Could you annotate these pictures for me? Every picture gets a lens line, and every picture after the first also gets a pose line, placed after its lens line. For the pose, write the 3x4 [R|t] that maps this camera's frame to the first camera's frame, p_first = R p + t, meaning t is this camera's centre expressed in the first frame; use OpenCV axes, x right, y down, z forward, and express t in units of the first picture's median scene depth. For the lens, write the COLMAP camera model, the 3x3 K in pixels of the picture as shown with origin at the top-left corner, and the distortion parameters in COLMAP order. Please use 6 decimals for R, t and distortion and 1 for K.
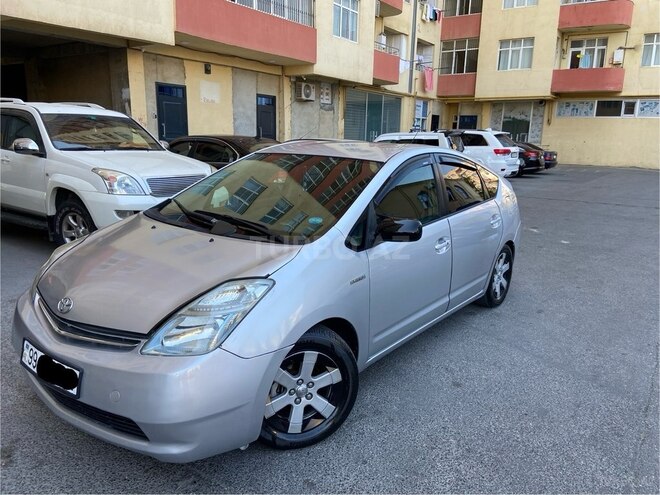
lens RADIAL K [[498.0, 0, 335.5], [0, 498.0, 246.6], [0, 0, 1]] dist [0.112103, -0.143443]
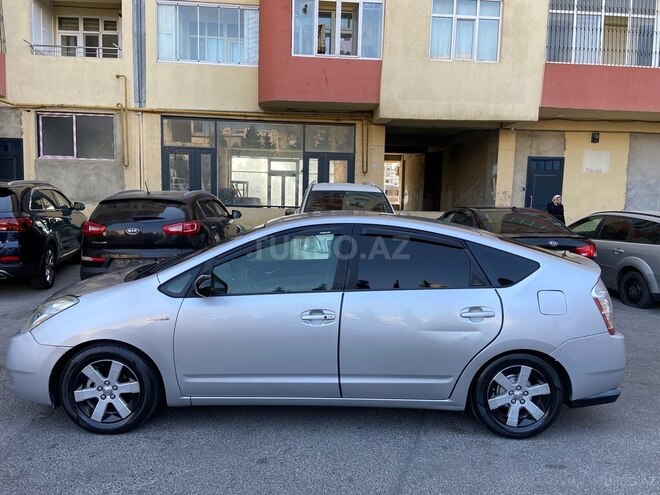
lens RADIAL K [[498.0, 0, 330.9], [0, 498.0, 247.1], [0, 0, 1]] dist [0.112103, -0.143443]
pose [[0.615414, 0.072137, -0.784896, 0.470080], [-0.179587, 0.982444, -0.050517, -0.044752], [0.767472, 0.172046, 0.617565, 0.198266]]
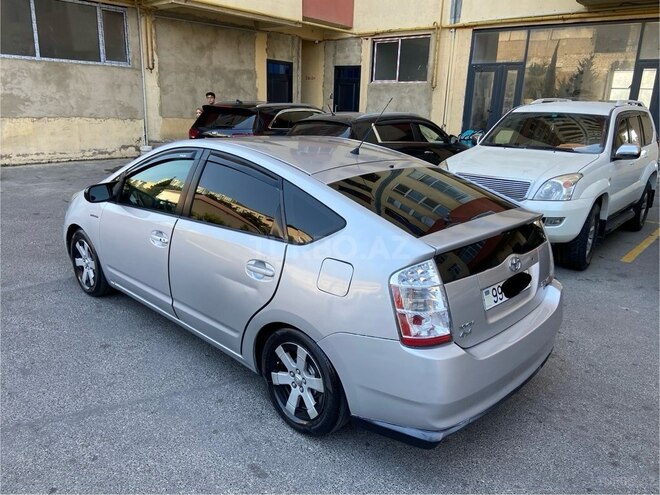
lens RADIAL K [[498.0, 0, 333.2], [0, 498.0, 253.6], [0, 0, 1]] dist [0.112103, -0.143443]
pose [[-0.124407, 0.253187, -0.959385, 0.546392], [-0.248501, 0.928131, 0.277163, -0.161966], [0.960609, 0.272889, -0.052548, 0.673555]]
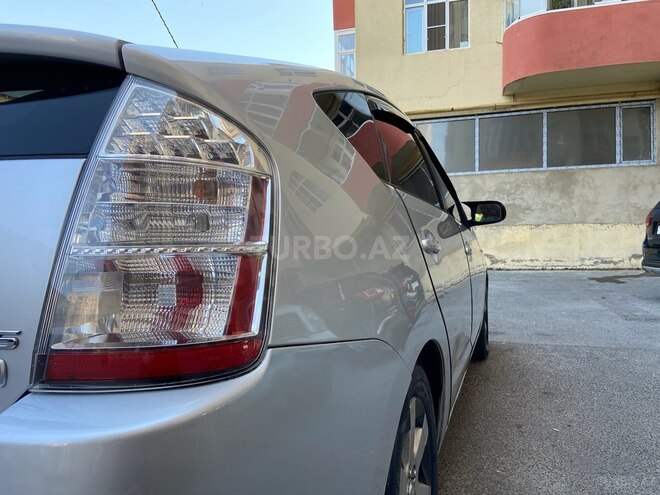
lens RADIAL K [[498.0, 0, 328.2], [0, 498.0, 246.0], [0, 0, 1]] dist [0.112103, -0.143443]
pose [[-0.957568, -0.010057, -0.288032, 0.103289], [-0.073542, 0.974834, 0.210452, -0.107312], [0.278667, 0.222705, -0.934209, 0.914992]]
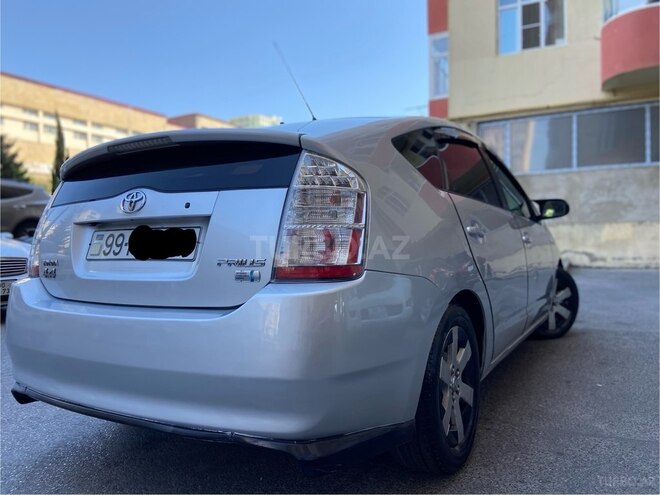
lens RADIAL K [[498.0, 0, 332.0], [0, 498.0, 244.2], [0, 0, 1]] dist [0.112103, -0.143443]
pose [[-0.993900, -0.009834, -0.109844, 0.123357], [-0.033473, 0.975930, 0.215501, -0.123097], [0.105081, 0.217863, -0.970306, 1.025696]]
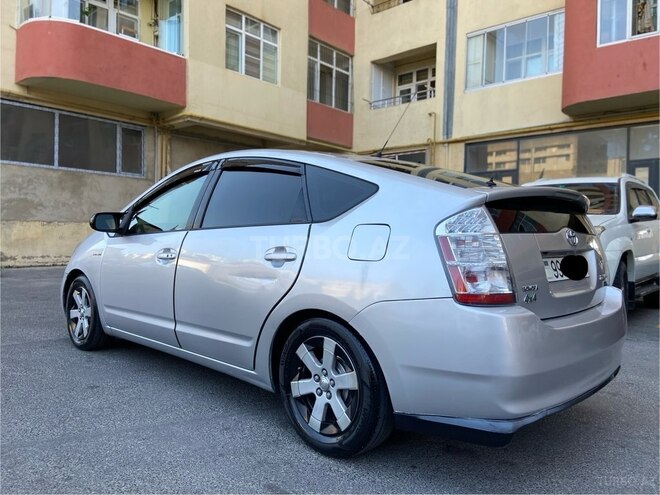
lens RADIAL K [[498.0, 0, 329.6], [0, 498.0, 245.8], [0, 0, 1]] dist [0.112103, -0.143443]
pose [[-0.128637, -0.009416, -0.991647, 0.521199], [-0.234745, 0.971825, 0.021223, -0.053585], [0.963508, 0.235514, -0.127223, 0.676886]]
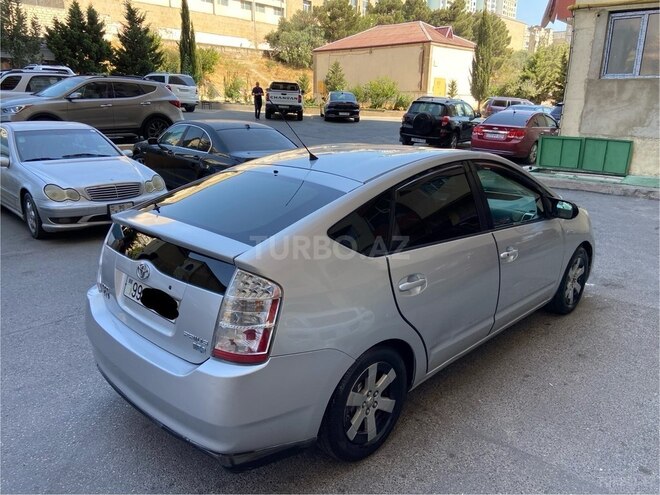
lens RADIAL K [[498.0, 0, 332.6], [0, 498.0, 250.5], [0, 0, 1]] dist [0.112103, -0.143443]
pose [[-0.990829, -0.072525, 0.114005, 0.018627], [-0.009760, 0.879950, 0.474967, -0.272662], [-0.134765, 0.469499, -0.872588, 1.062789]]
